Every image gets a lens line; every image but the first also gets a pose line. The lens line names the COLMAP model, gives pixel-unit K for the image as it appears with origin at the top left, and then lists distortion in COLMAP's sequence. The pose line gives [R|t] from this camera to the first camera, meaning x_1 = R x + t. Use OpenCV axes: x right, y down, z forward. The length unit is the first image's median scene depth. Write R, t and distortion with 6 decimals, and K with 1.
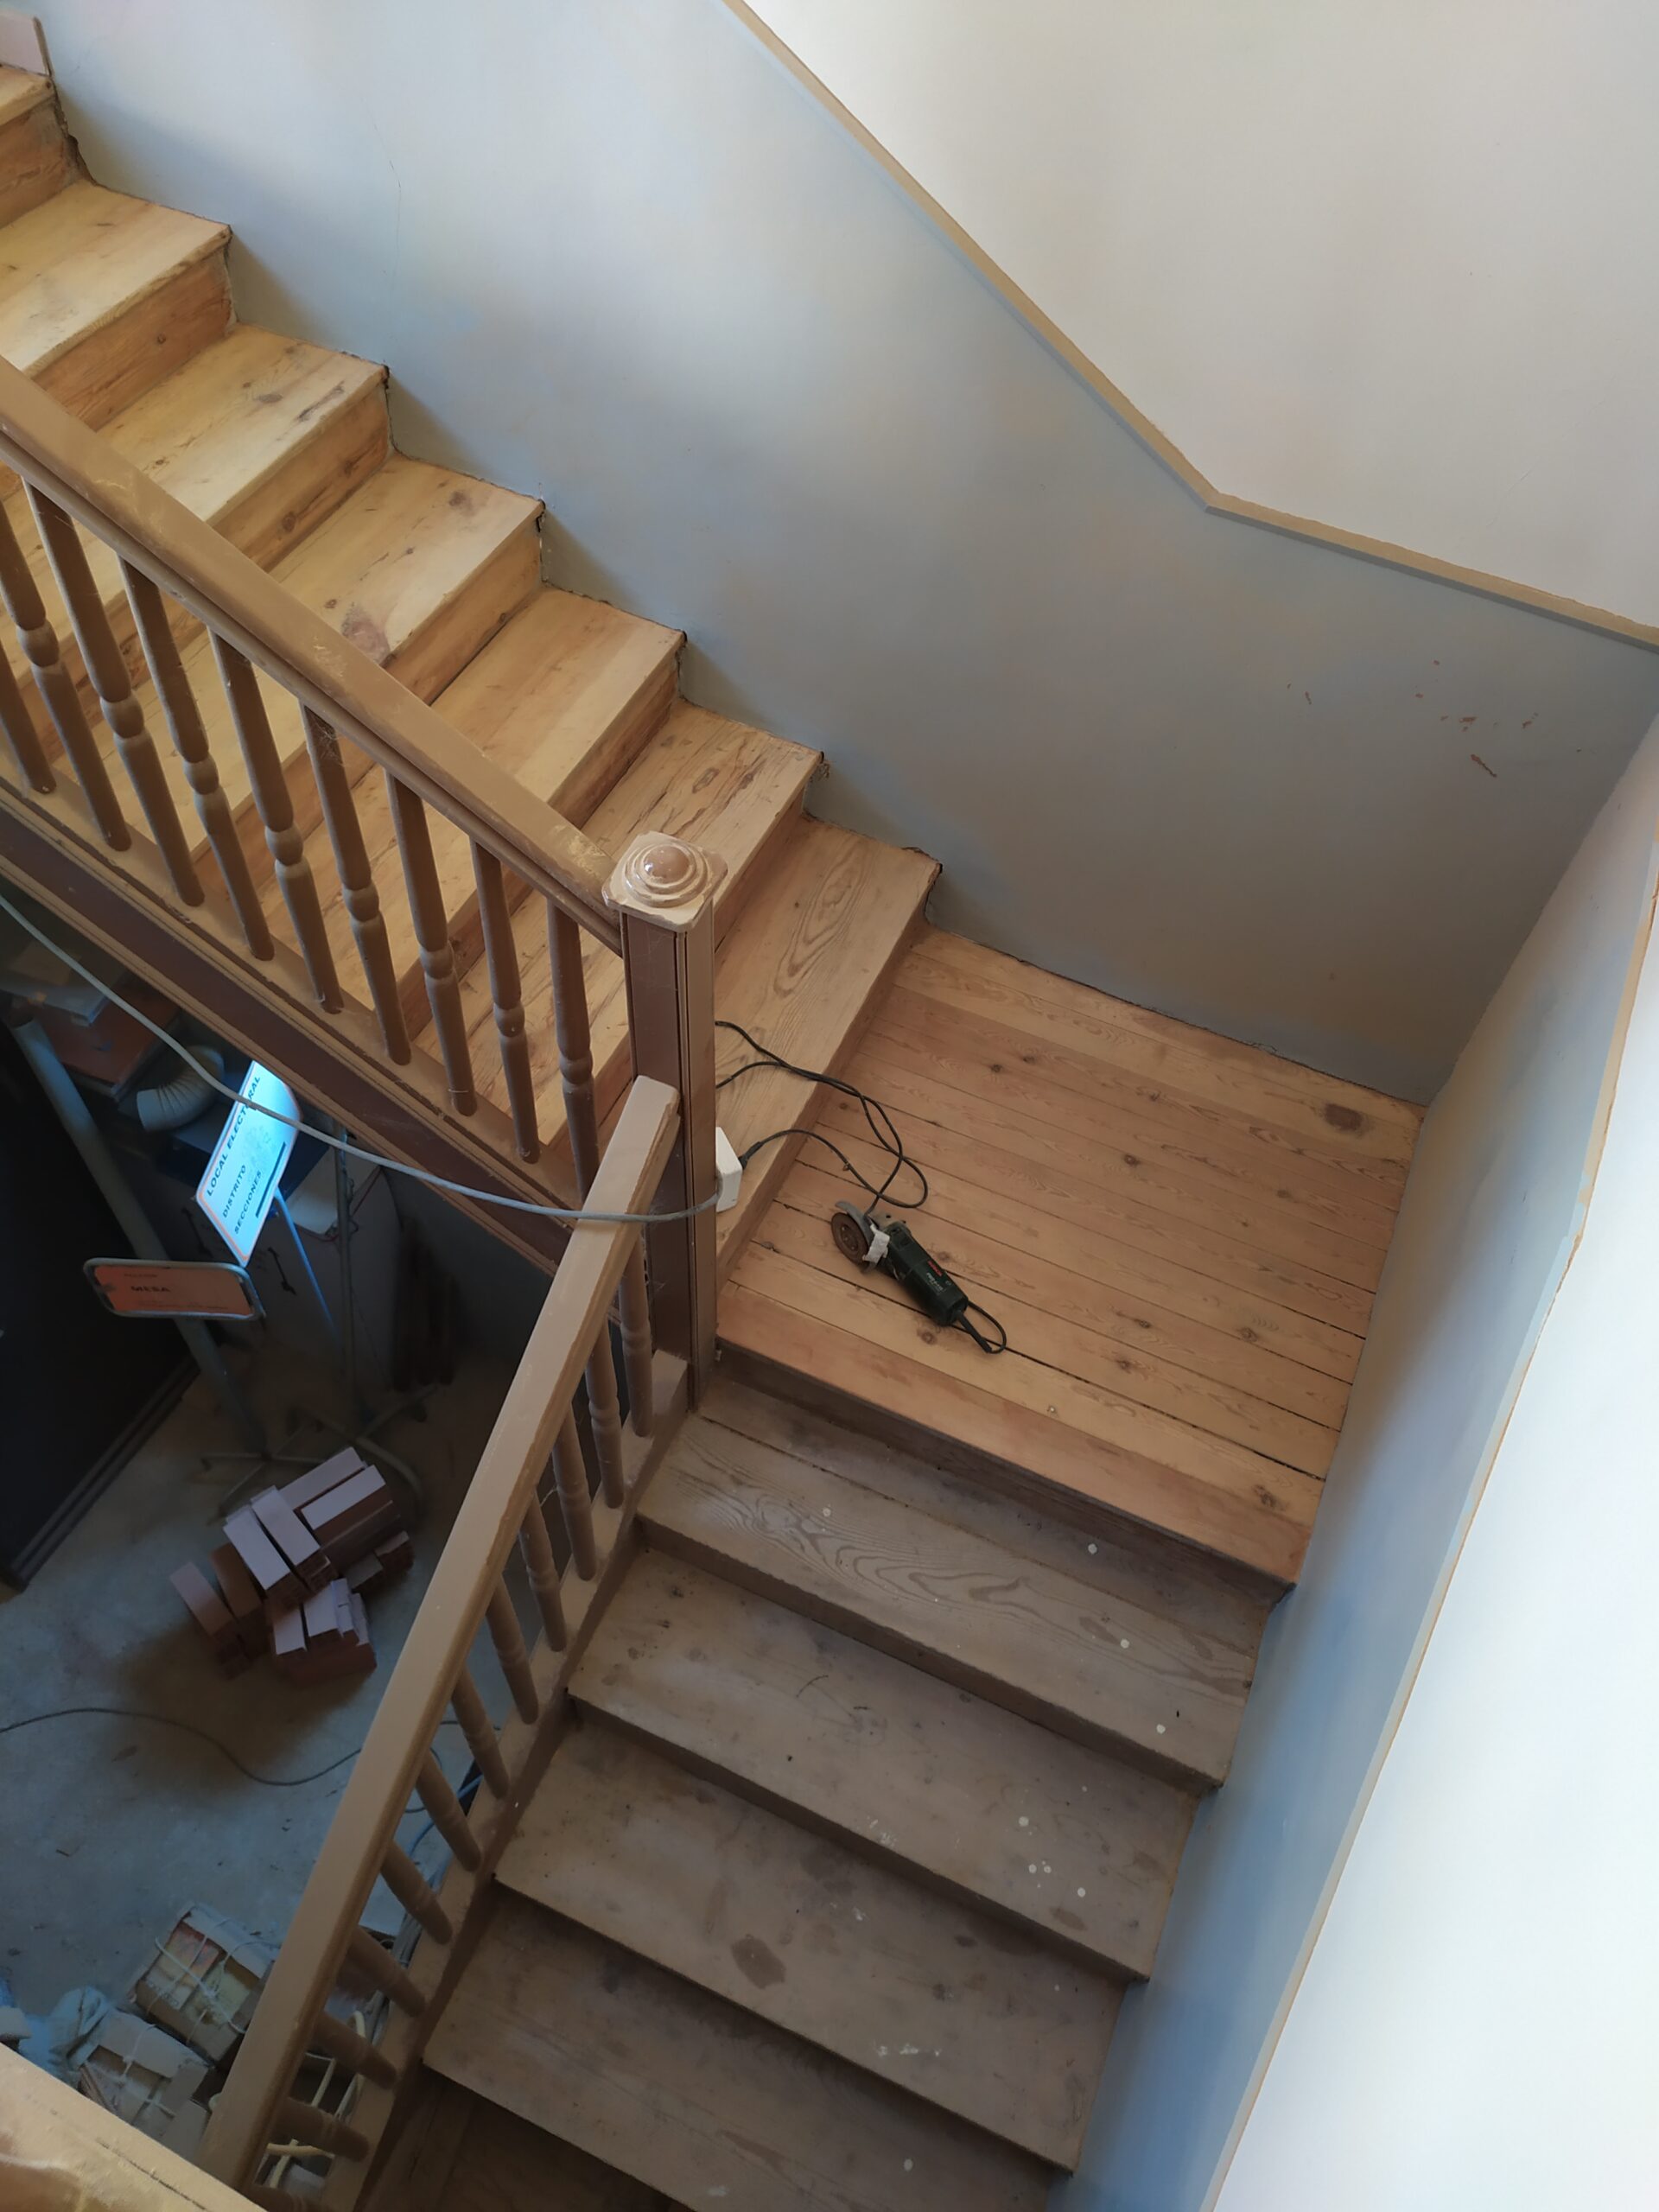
lens RADIAL K [[1675.9, 0, 830.6], [0, 1675.9, 1124.0], [0, 0, 1]] dist [0.008110, -0.011320]
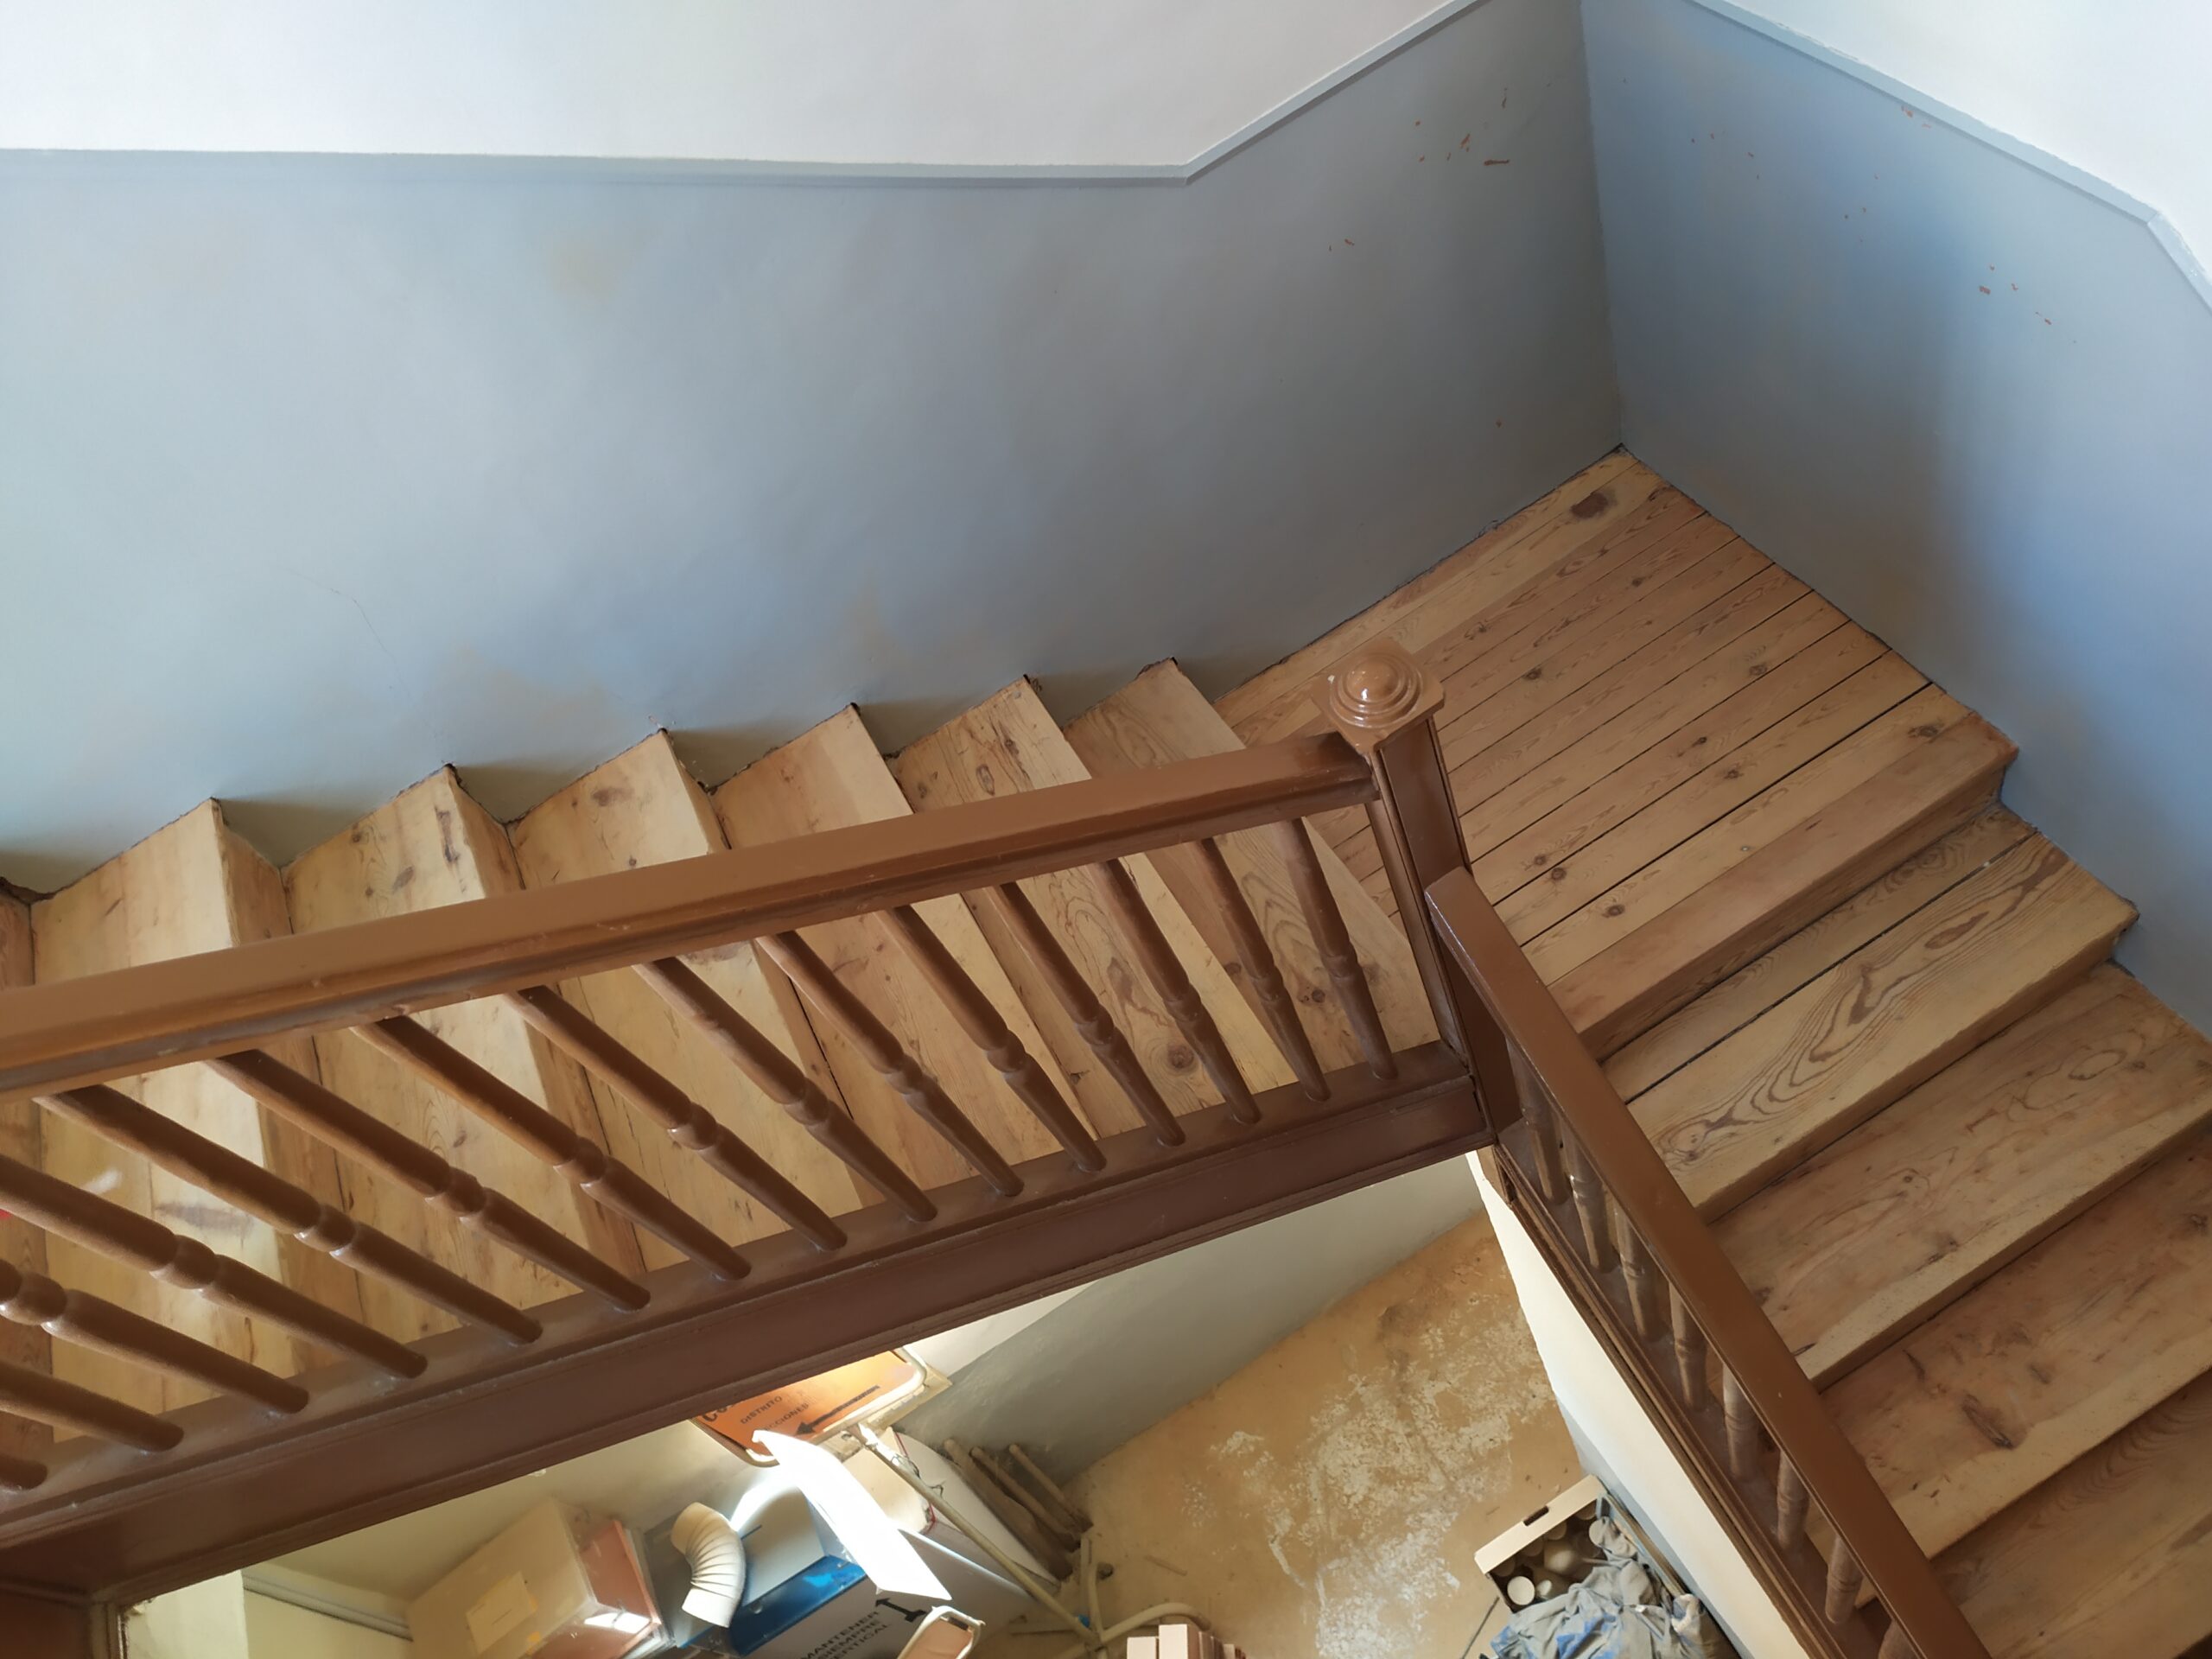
lens RADIAL K [[1675.9, 0, 1096.0], [0, 1675.9, 807.7], [0, 0, 1]] dist [0.008110, -0.011320]
pose [[0.572589, -0.777615, 0.259723, -0.316596], [0.805091, 0.593151, 0.000988, -0.152588], [-0.154823, 0.208535, 0.965683, 0.064732]]
